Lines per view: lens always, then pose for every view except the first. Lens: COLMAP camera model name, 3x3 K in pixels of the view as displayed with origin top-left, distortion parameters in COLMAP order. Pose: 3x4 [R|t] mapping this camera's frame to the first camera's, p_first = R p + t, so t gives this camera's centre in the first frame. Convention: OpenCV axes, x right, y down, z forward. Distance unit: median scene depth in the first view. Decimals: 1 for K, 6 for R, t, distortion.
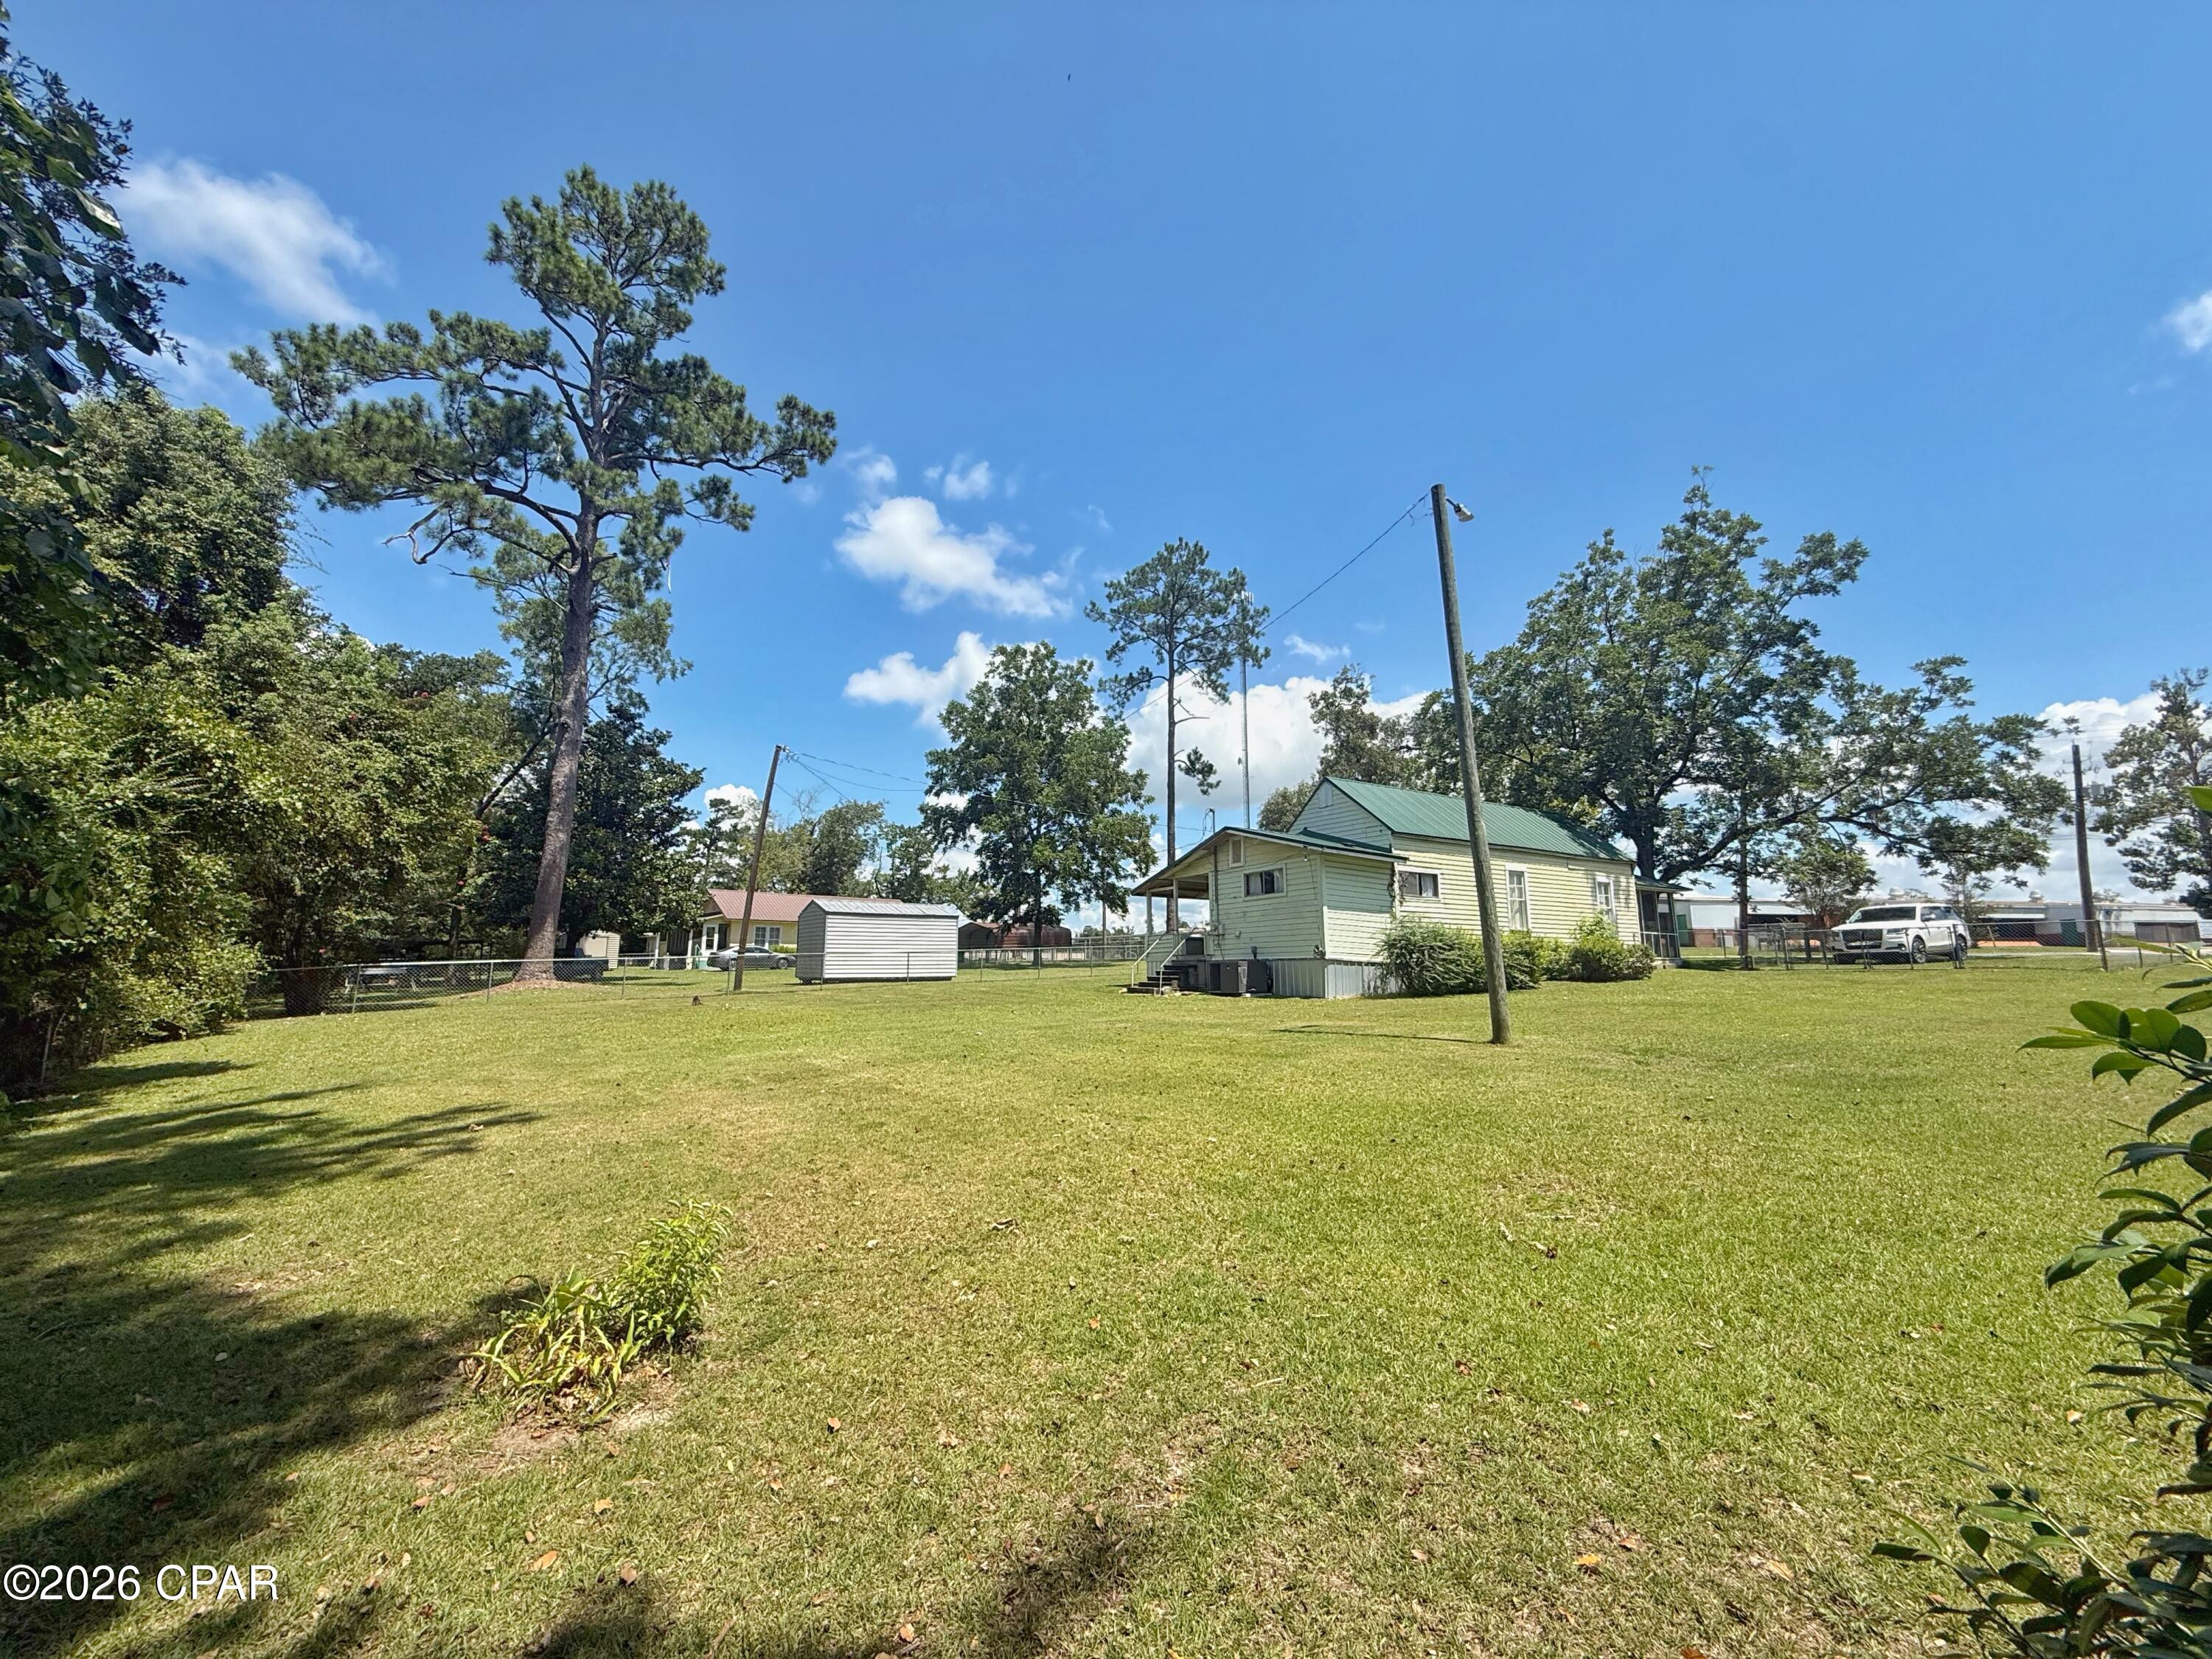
lens RADIAL K [[882.4, 0, 1098.7], [0, 882.4, 829.1], [0, 0, 1]] dist [-0.000846, -0.000243]
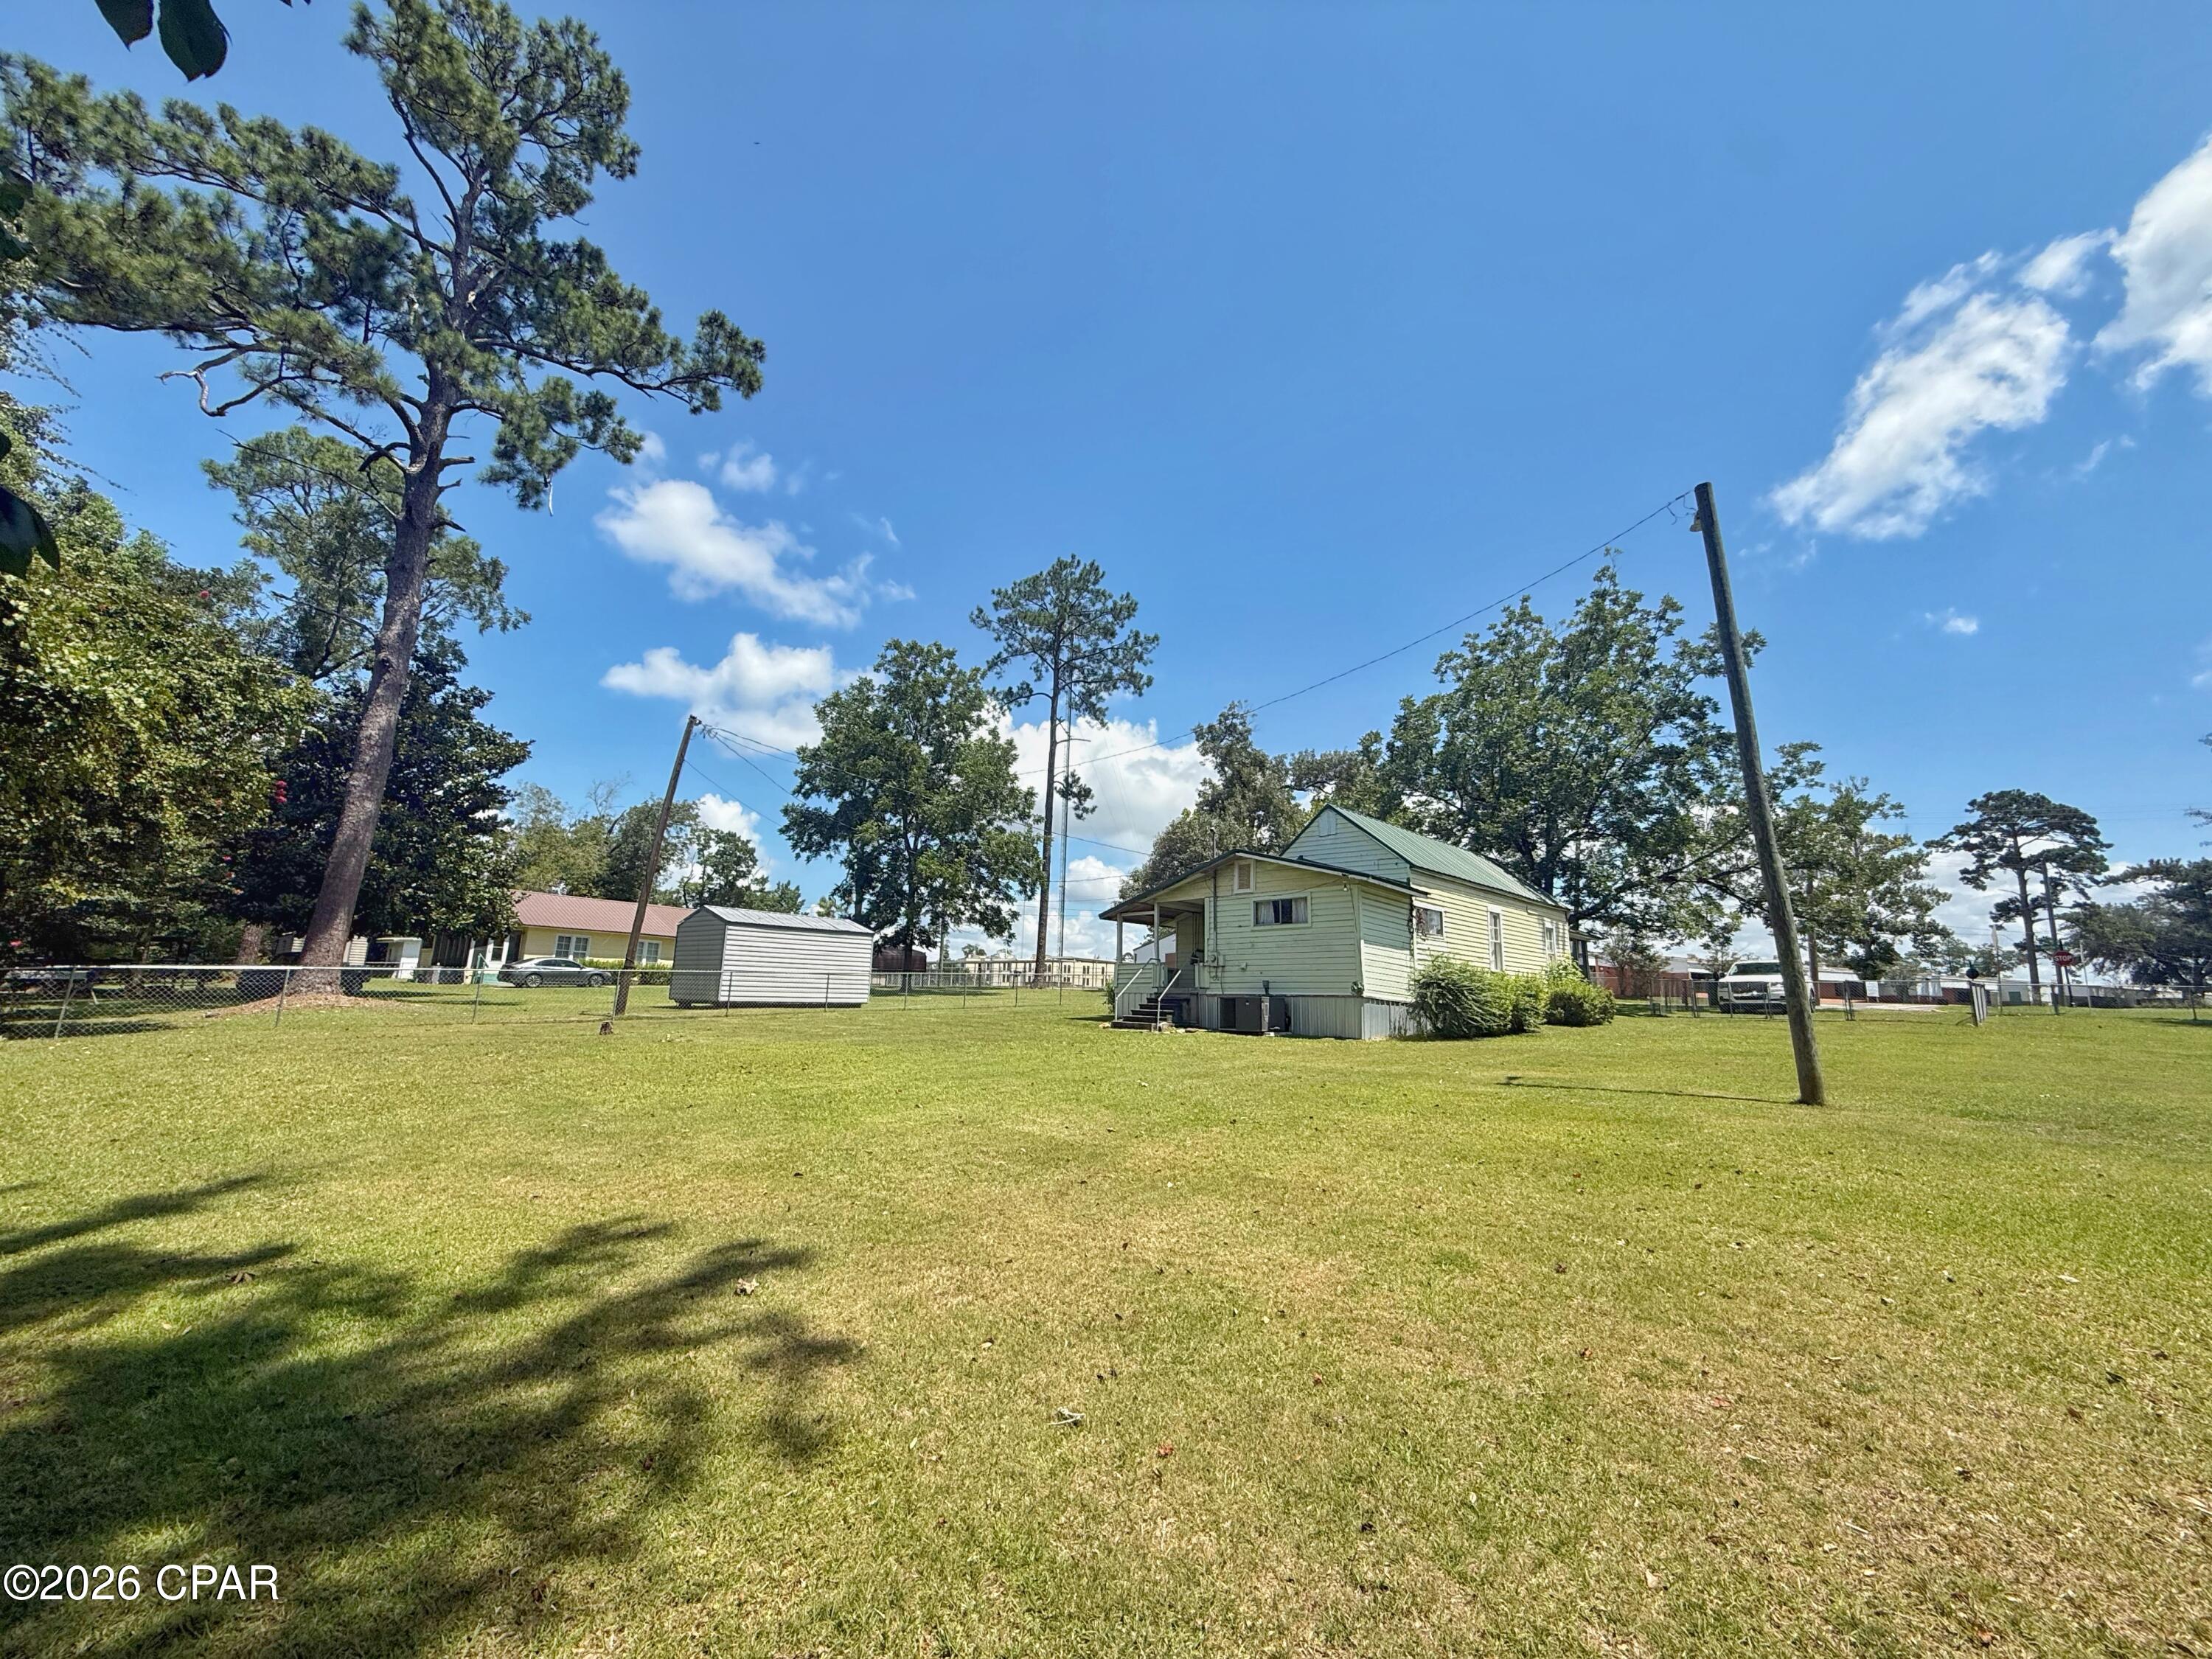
lens RADIAL K [[884.4, 0, 1104.1], [0, 884.4, 830.6], [0, 0, 1]] dist [-0.001434, -0.000045]
pose [[0.970541, 0.070820, 0.230295, -0.141094], [-0.063876, 0.997254, -0.037479, 0.014760], [-0.232316, 0.021664, 0.972399, 0.091043]]
